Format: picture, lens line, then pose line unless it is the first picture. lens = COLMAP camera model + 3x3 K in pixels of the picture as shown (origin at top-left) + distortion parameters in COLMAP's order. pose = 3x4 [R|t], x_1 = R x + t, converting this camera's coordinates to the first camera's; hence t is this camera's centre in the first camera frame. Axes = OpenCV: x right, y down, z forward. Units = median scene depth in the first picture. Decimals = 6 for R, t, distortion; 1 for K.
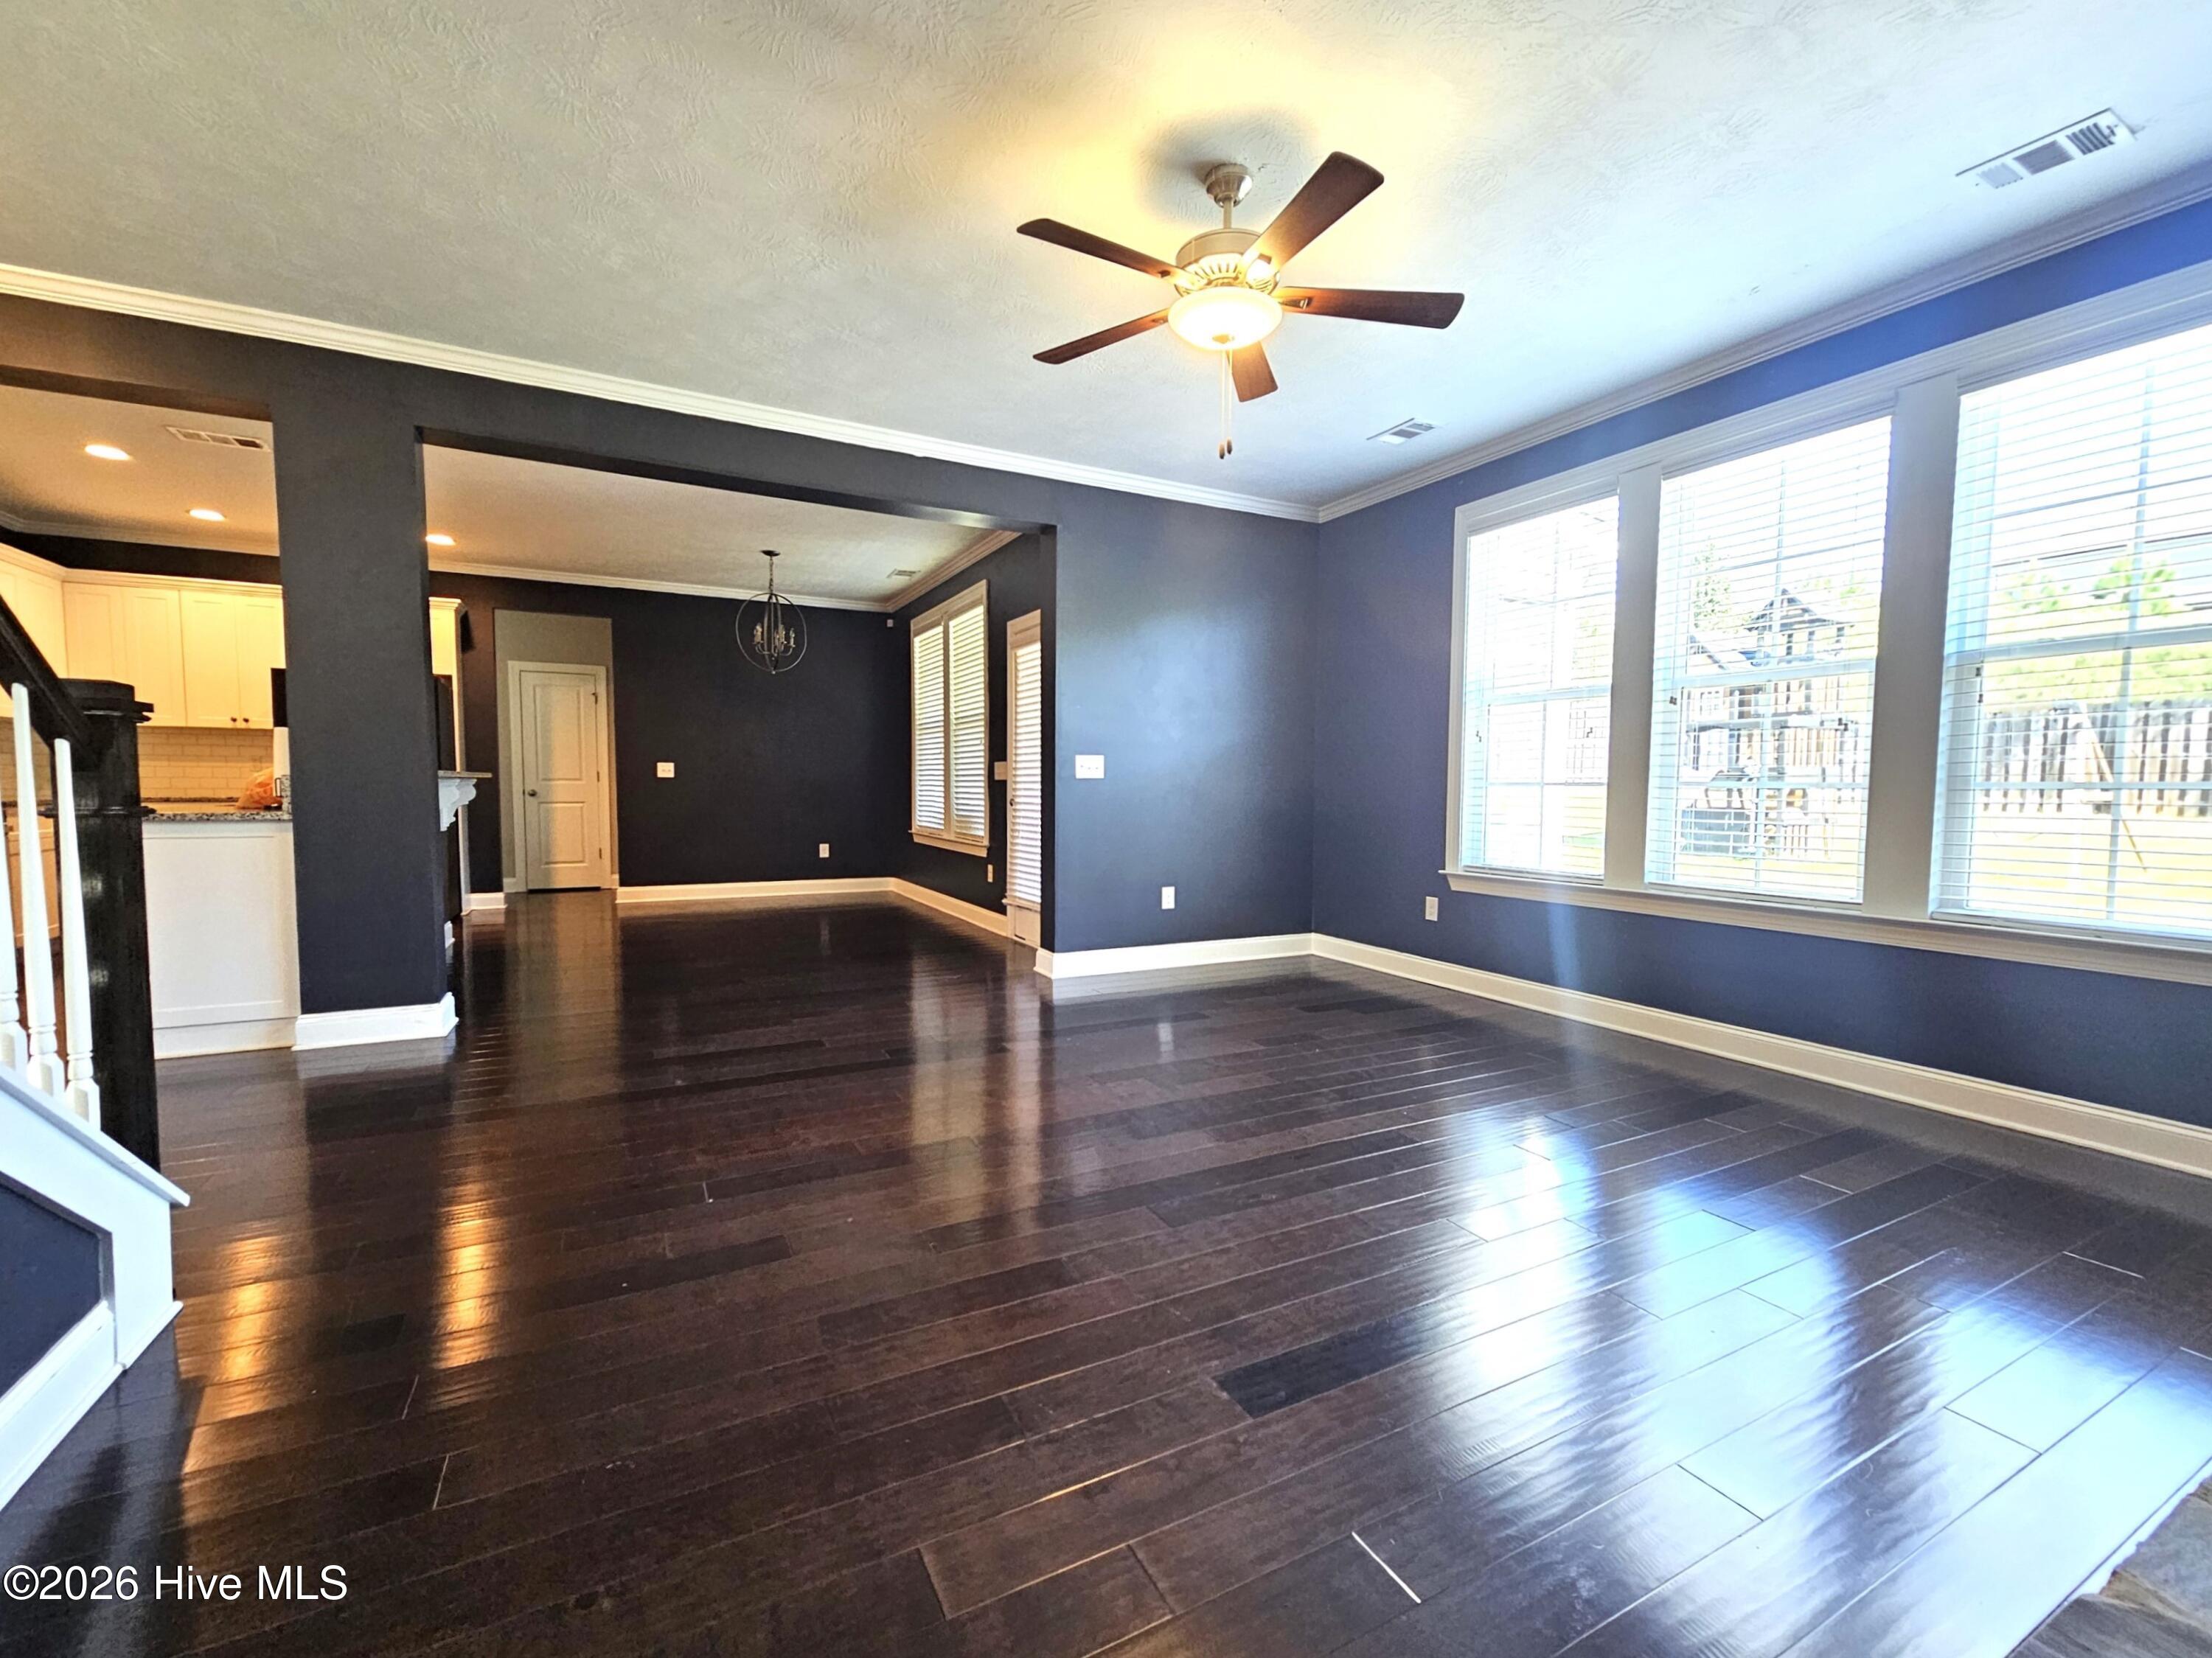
lens RADIAL K [[903.1, 0, 1097.8], [0, 903.1, 831.3], [0, 0, 1]] dist [-0.000569, -0.000454]
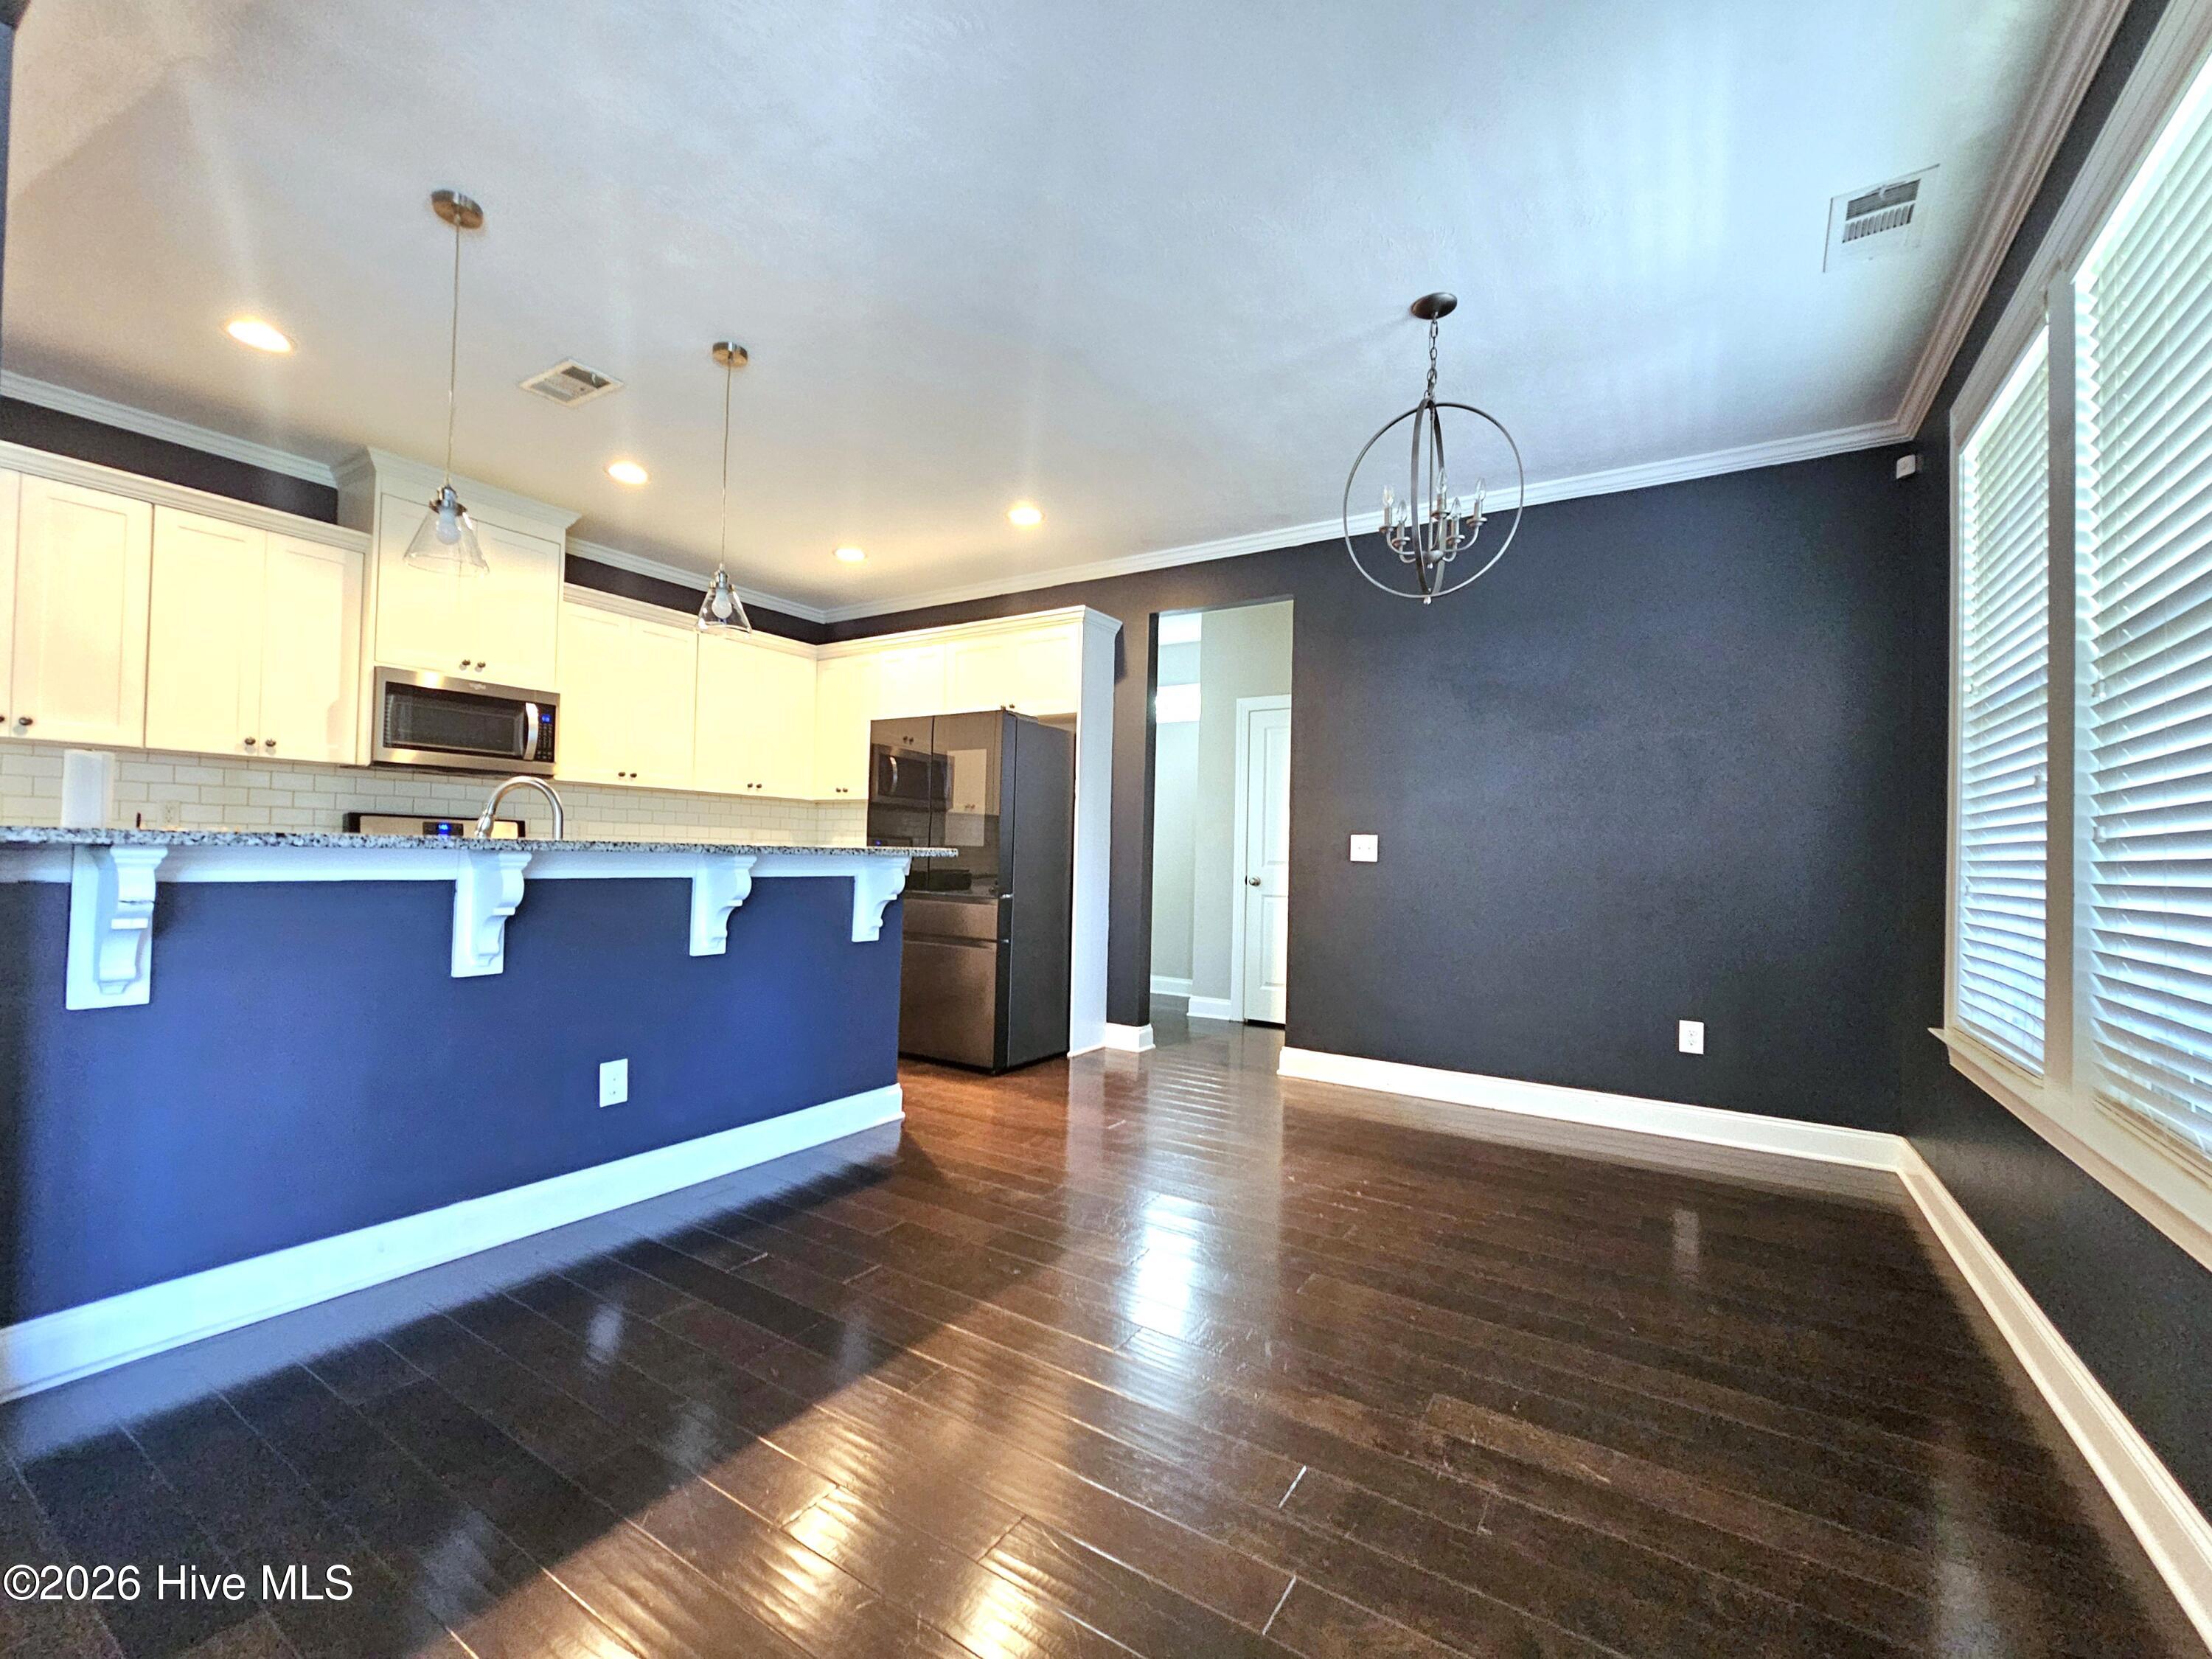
lens RADIAL K [[903.1, 0, 1106.5], [0, 903.1, 829.2], [0, 0, 1]] dist [-0.000569, -0.000454]
pose [[0.497596, -0.019595, -0.867187, -0.078663], [-0.069231, 0.995658, -0.062223, -0.034499], [0.864641, 0.090998, 0.494079, 0.598917]]
